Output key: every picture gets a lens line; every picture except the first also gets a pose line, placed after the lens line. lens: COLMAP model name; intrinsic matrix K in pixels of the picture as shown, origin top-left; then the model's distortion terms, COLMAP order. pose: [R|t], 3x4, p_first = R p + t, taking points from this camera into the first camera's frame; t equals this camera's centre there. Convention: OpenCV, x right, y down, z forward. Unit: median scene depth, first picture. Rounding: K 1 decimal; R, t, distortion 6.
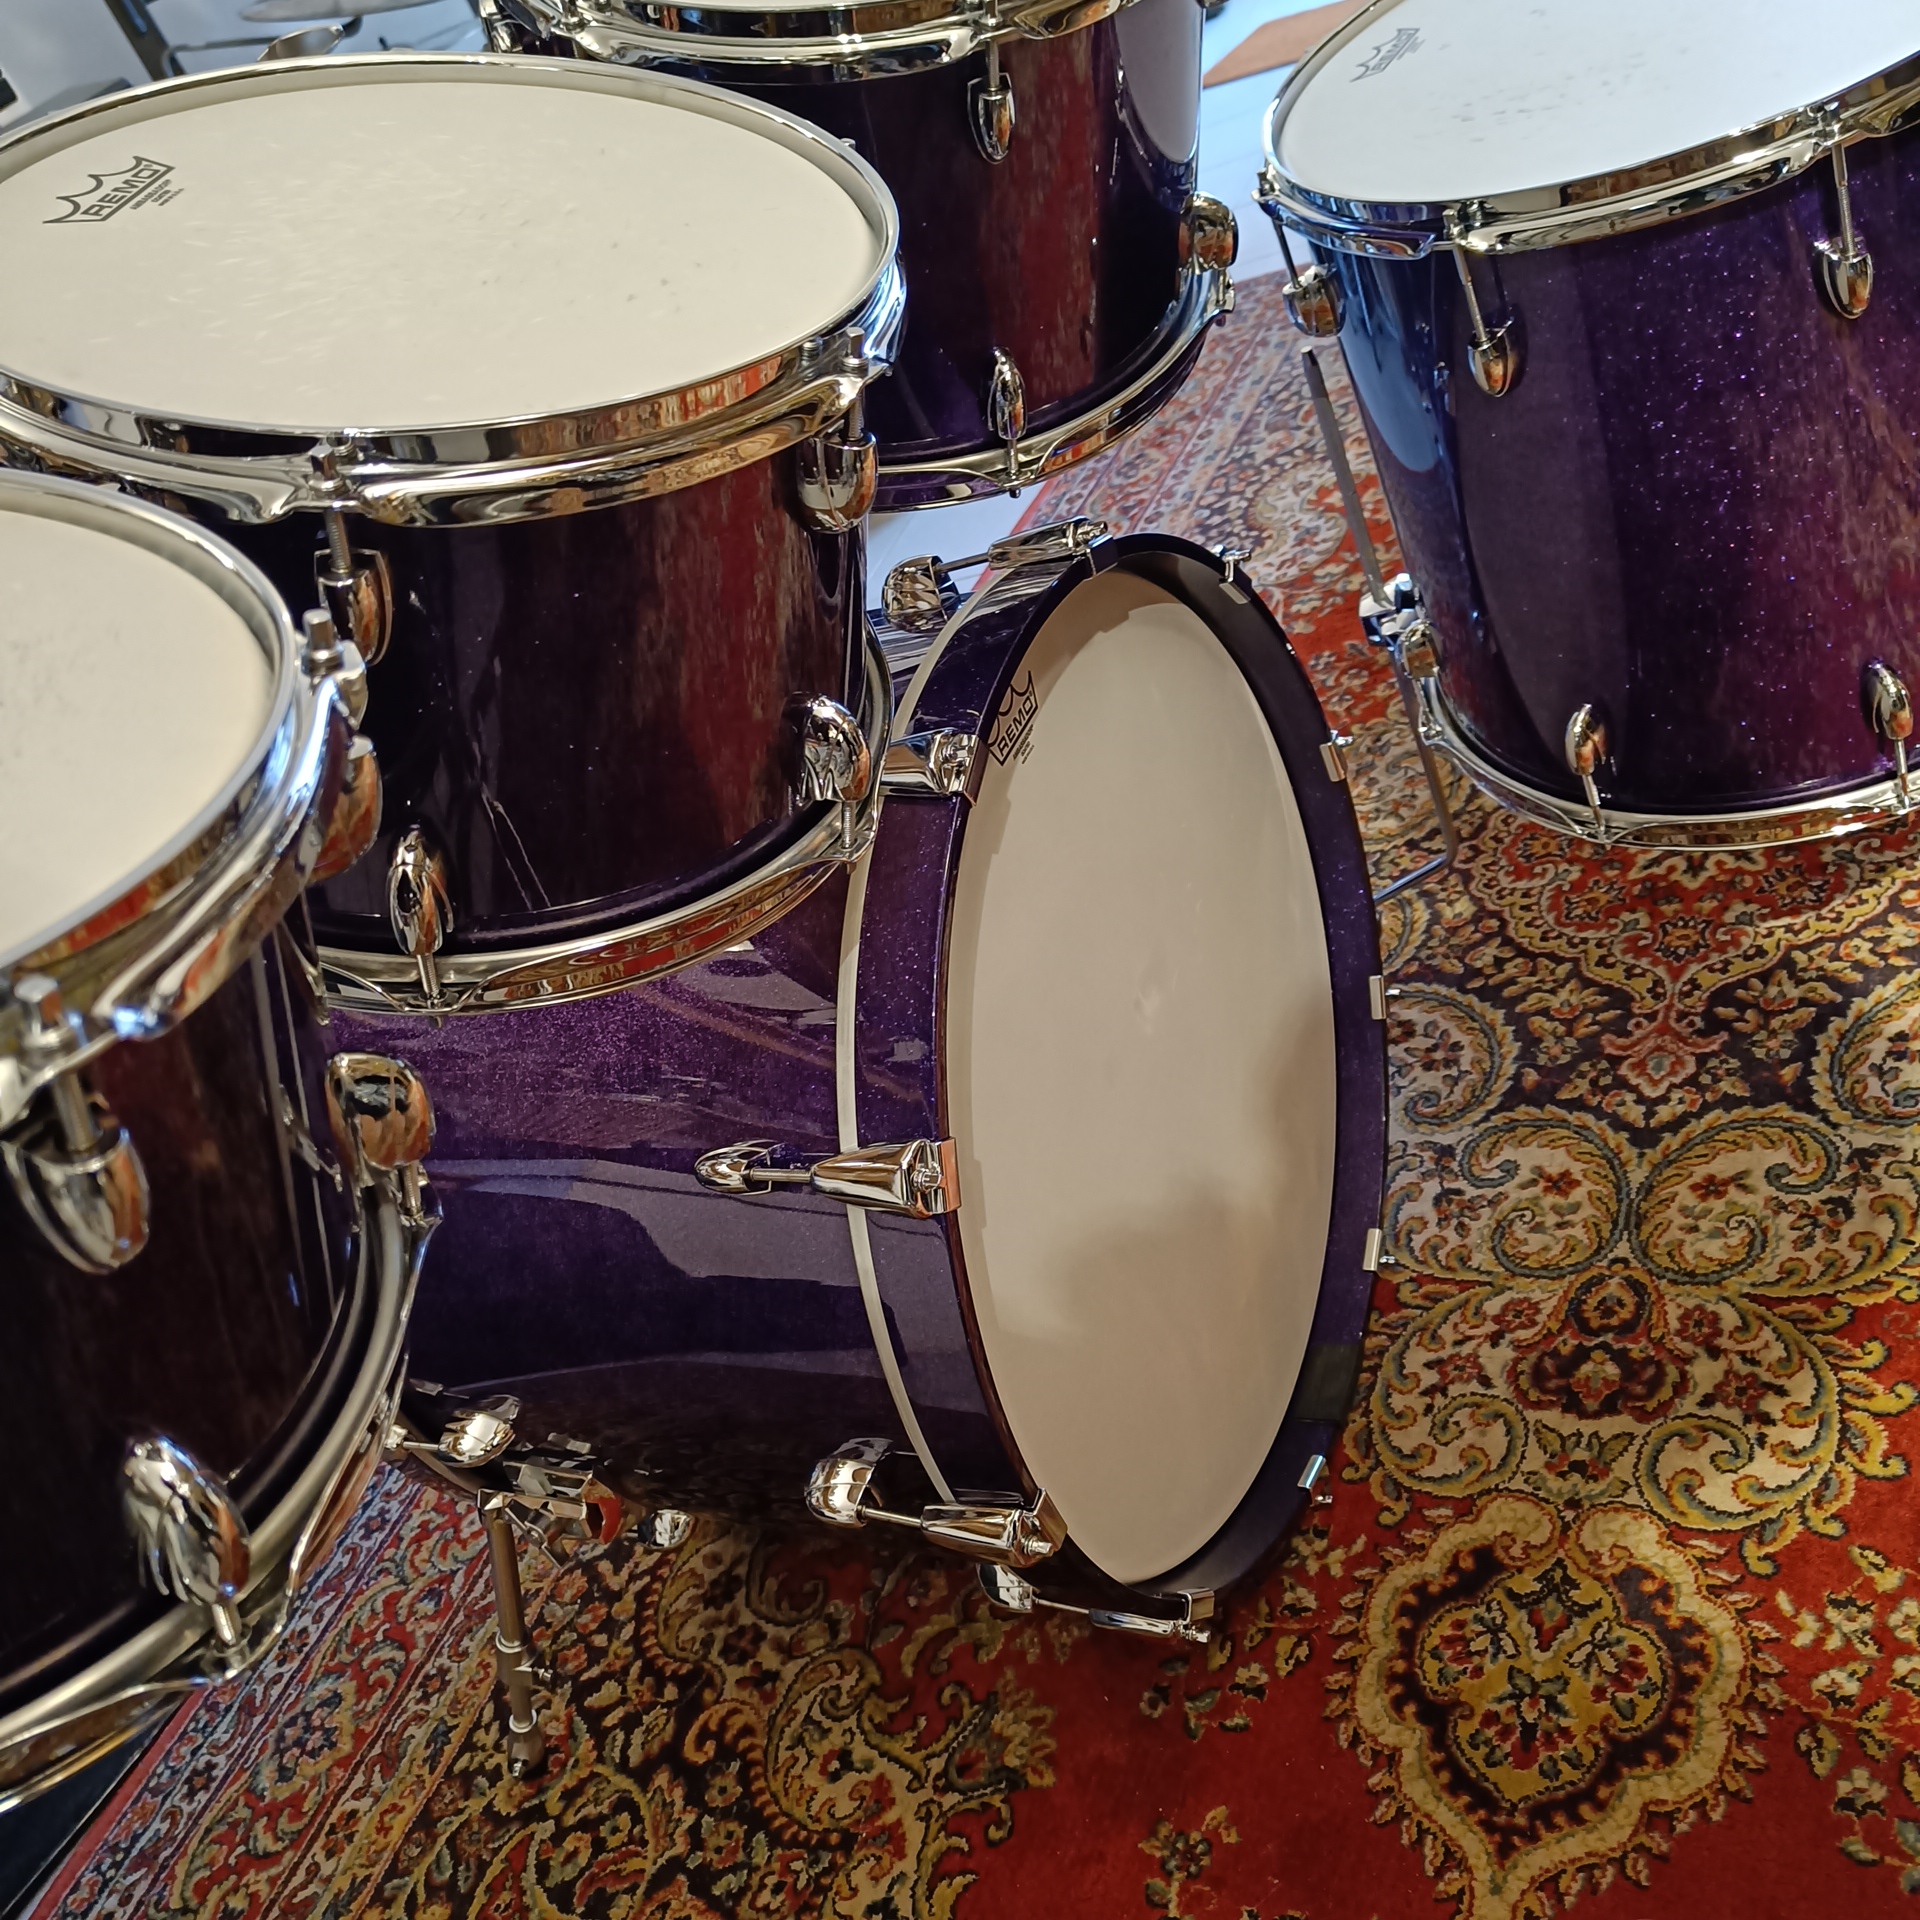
lens RADIAL K [[1788.9, 0, 968.0], [0, 1788.9, 940.2], [0, 0, 1]] dist [0.008572, 0.000000]
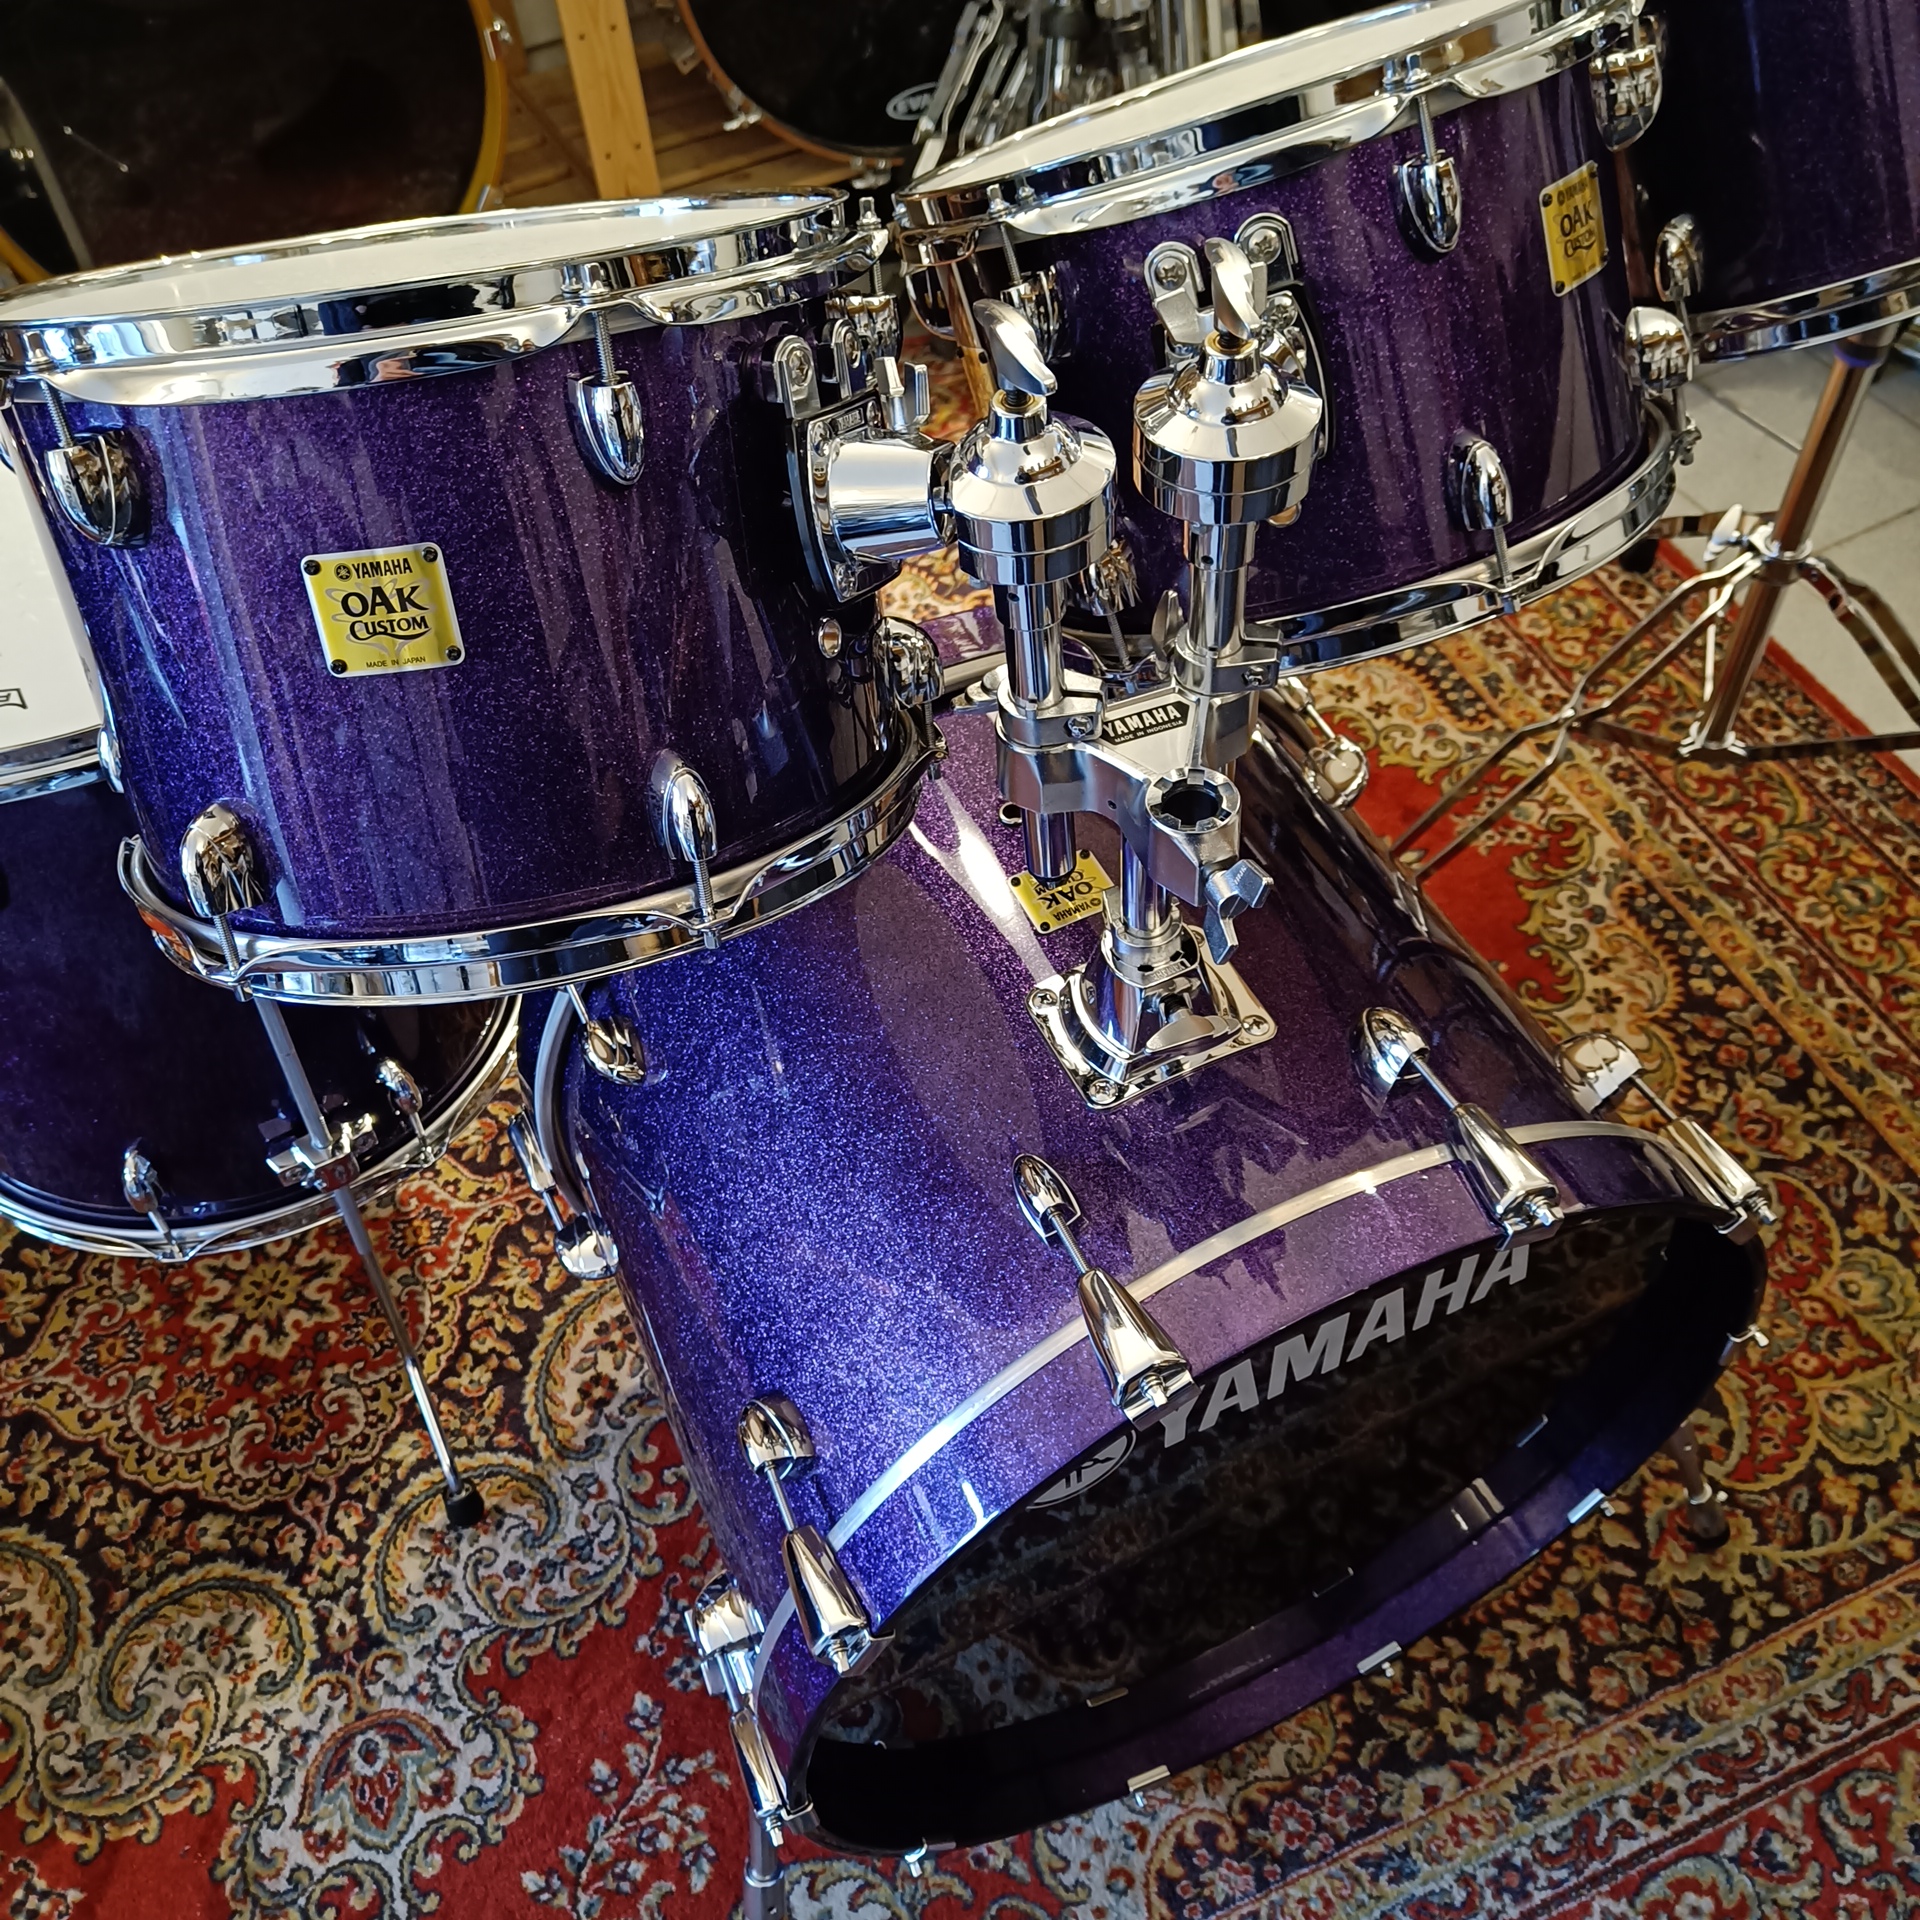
lens RADIAL K [[1788.9, 0, 958.1], [0, 1788.9, 964.6], [0, 0, 1]] dist [0.008572, 0.000000]
pose [[-0.659255, -0.208235, 0.722510, -0.670395], [0.672356, 0.266932, 0.690424, -0.676925], [-0.336632, 0.940949, -0.035968, 0.909972]]
